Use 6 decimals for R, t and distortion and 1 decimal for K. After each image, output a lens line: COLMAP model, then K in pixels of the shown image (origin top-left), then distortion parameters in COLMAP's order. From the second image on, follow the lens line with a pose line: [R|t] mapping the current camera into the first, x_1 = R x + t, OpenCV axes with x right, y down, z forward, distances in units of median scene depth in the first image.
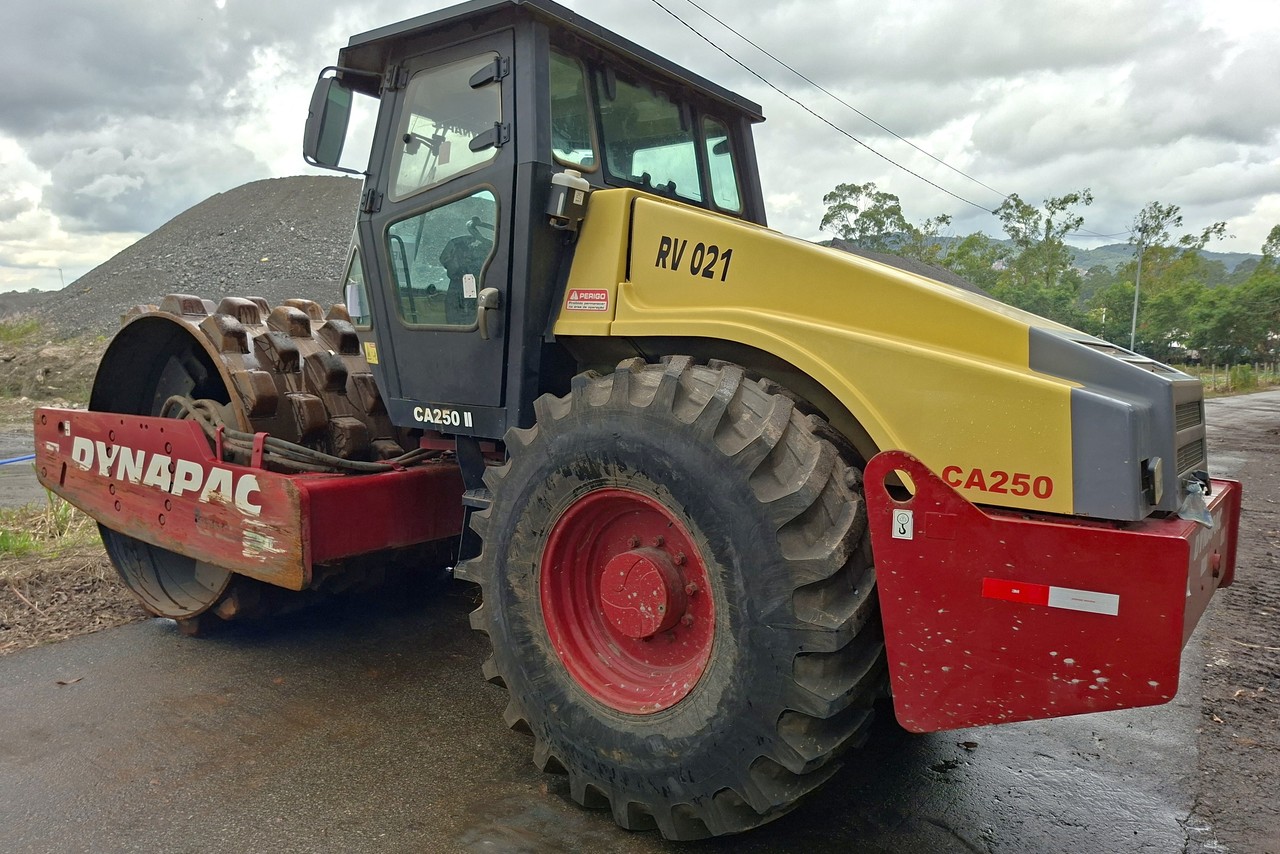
lens RADIAL K [[892.4, 0, 642.9], [0, 892.4, 414.1], [0, 0, 1]] dist [0.129197, -0.179326]
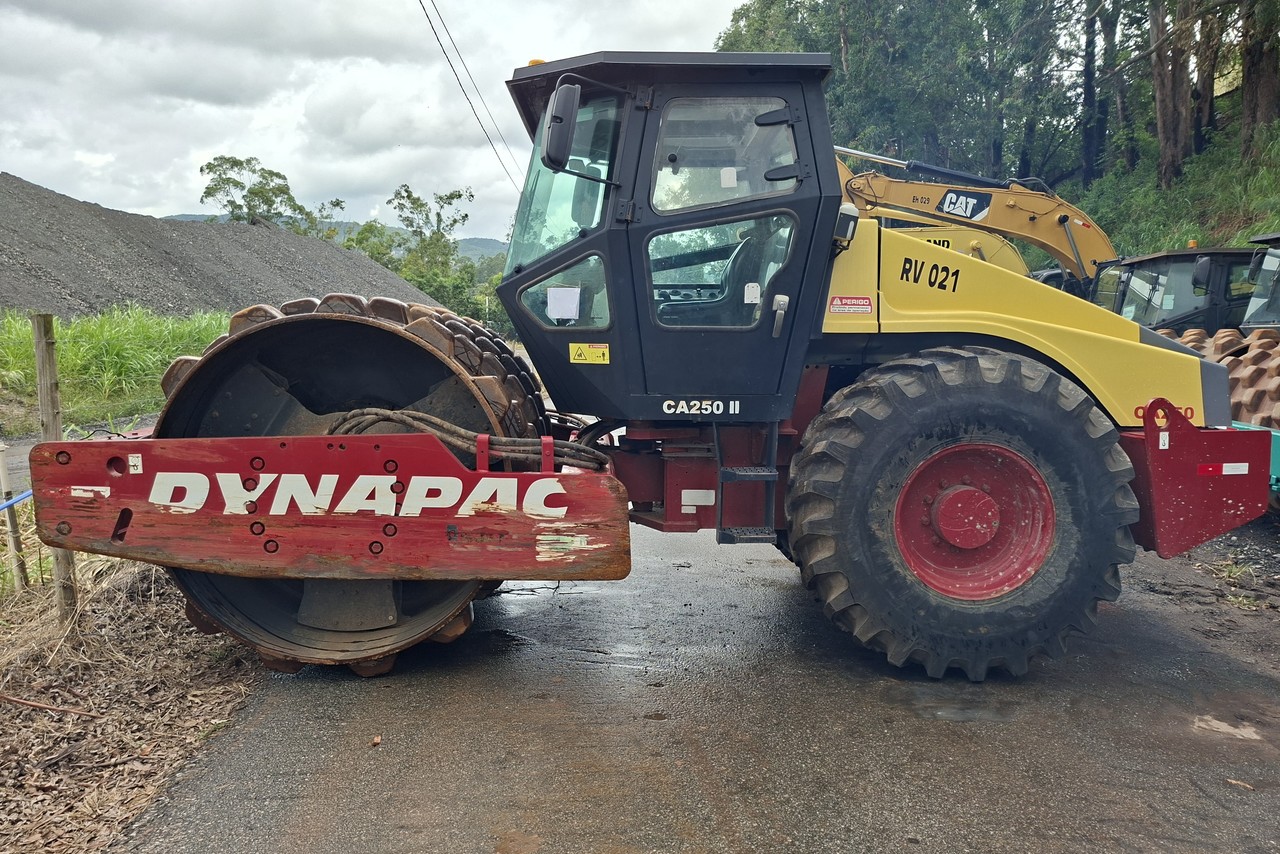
lens RADIAL K [[892.4, 0, 642.9], [0, 892.4, 414.1], [0, 0, 1]] dist [0.129197, -0.179326]
pose [[0.779832, -0.074892, 0.621492, -0.994337], [0.063756, 0.997157, 0.040162, -0.038740], [-0.622733, 0.008304, 0.782390, 0.165715]]
